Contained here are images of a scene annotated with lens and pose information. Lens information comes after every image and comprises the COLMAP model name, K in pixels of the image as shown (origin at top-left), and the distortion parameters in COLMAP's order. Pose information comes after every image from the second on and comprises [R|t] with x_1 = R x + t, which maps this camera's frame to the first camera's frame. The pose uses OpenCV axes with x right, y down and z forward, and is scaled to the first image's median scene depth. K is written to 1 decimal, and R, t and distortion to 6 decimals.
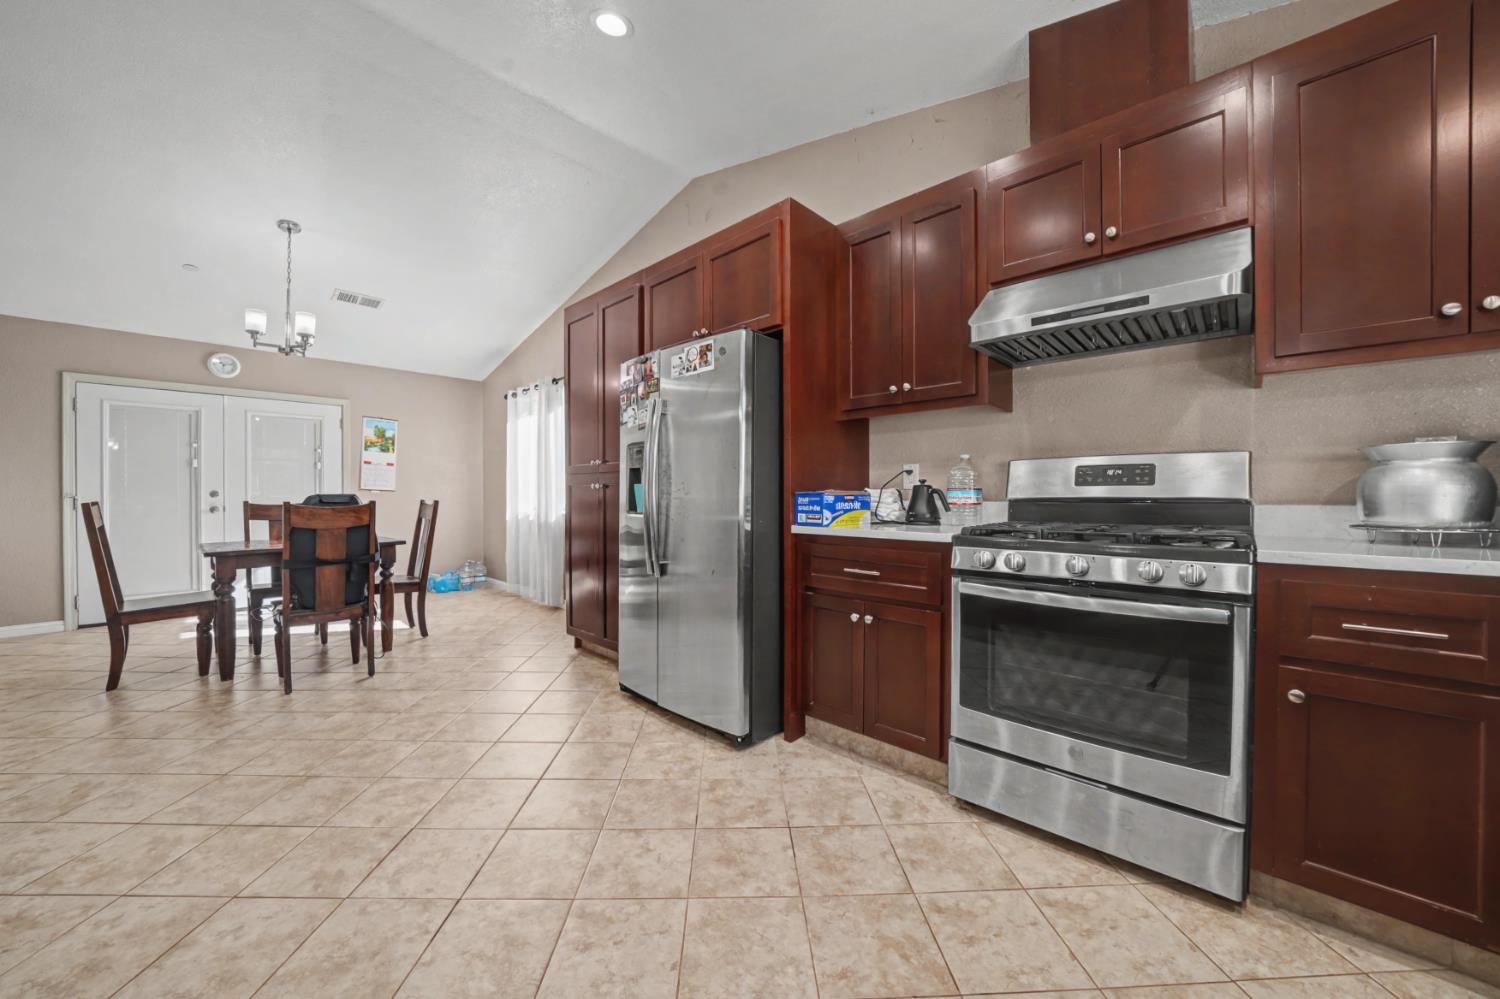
lens RADIAL K [[535.4, 0, 744.3], [0, 535.4, 497.9], [0, 0, 1]] dist [-0.020794, 0.000731]
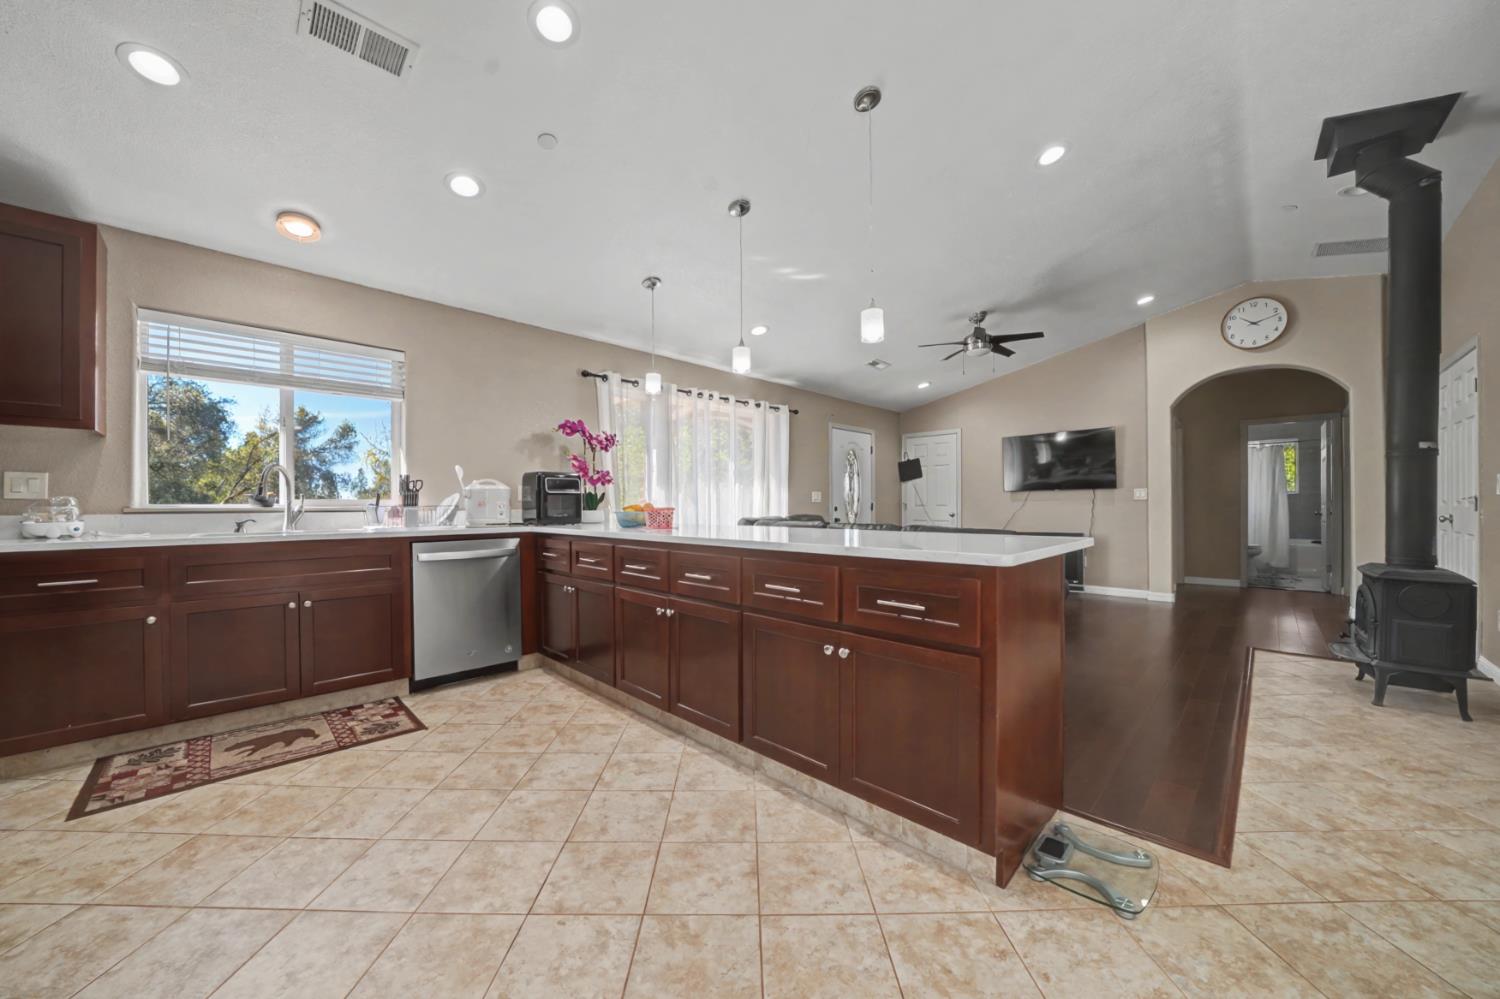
lens RADIAL K [[535.4, 0, 750.8], [0, 535.4, 505.4], [0, 0, 1]] dist [-0.020794, 0.000731]
pose [[-0.999889, 0.006523, 0.013373, -0.549478], [0.006574, 0.999971, 0.003809, -0.003752], [-0.013348, 0.003897, -0.999903, 1.113439]]
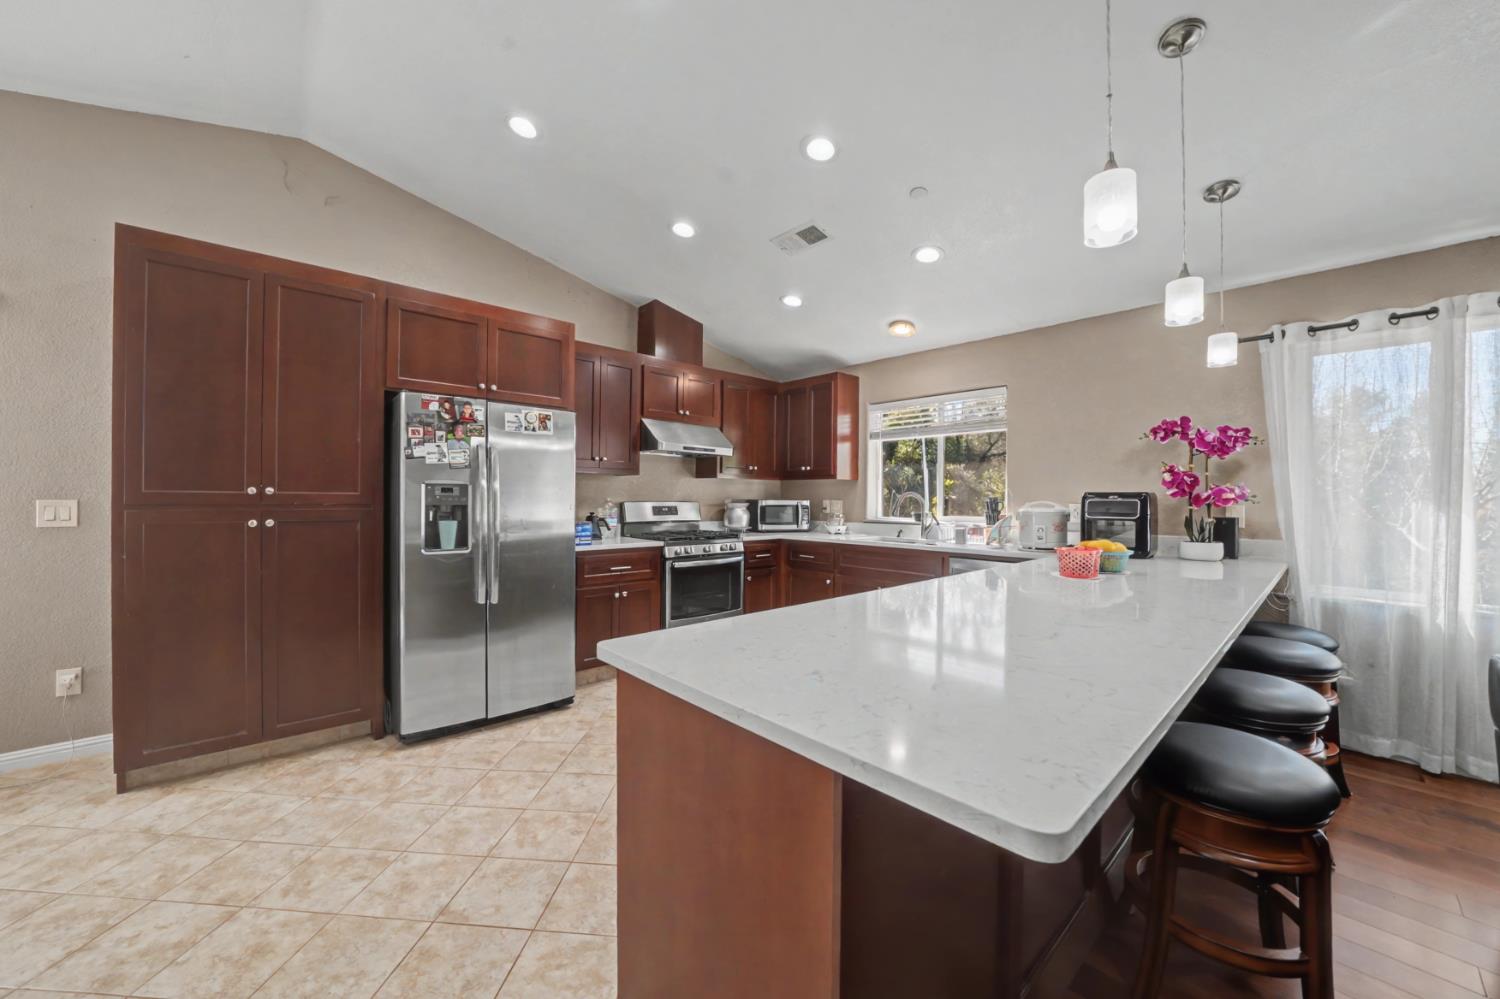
lens RADIAL K [[555.8, 0, 737.6], [0, 555.8, 500.5], [0, 0, 1]] dist [-0.018600, -0.000653]
pose [[0.077288, -0.005063, 0.996996, -1.290918], [-0.003081, 0.999981, 0.005317, -0.077856], [-0.997004, -0.003482, 0.077271, 0.394688]]
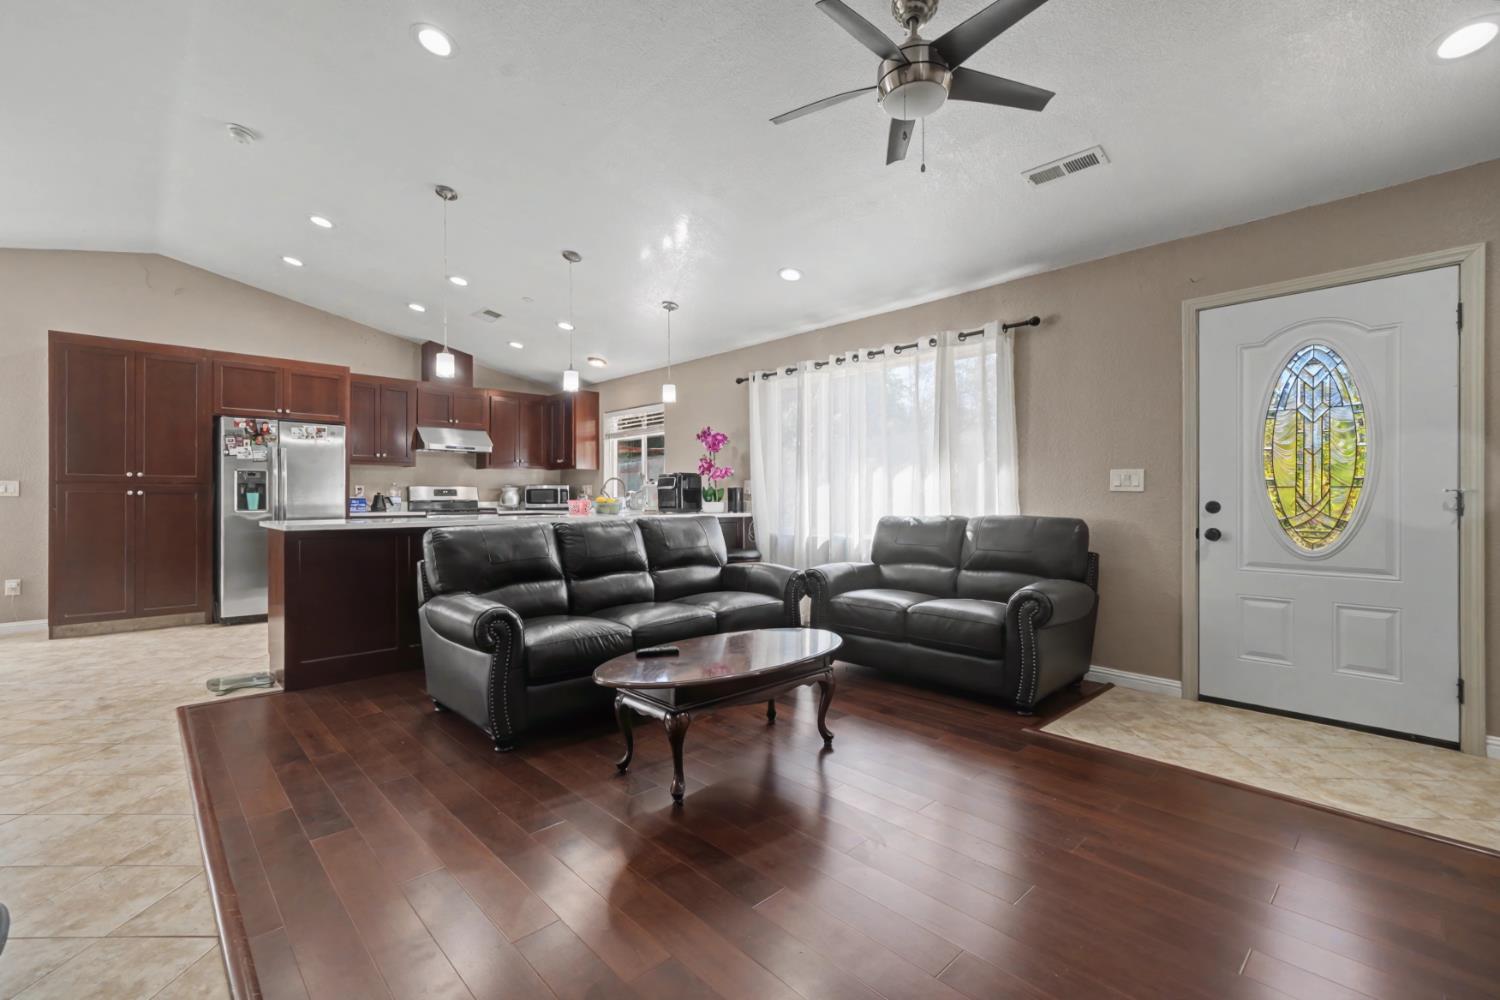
lens RADIAL K [[658.1, 0, 742.1], [0, 658.1, 497.0], [0, 0, 1]] dist [0.004343, 0.001048]
pose [[0.049974, 0.002005, 0.998748, -2.392791], [0.006803, 0.999974, -0.002348, 0.002708], [-0.998727, 0.006912, 0.049959, -0.723216]]
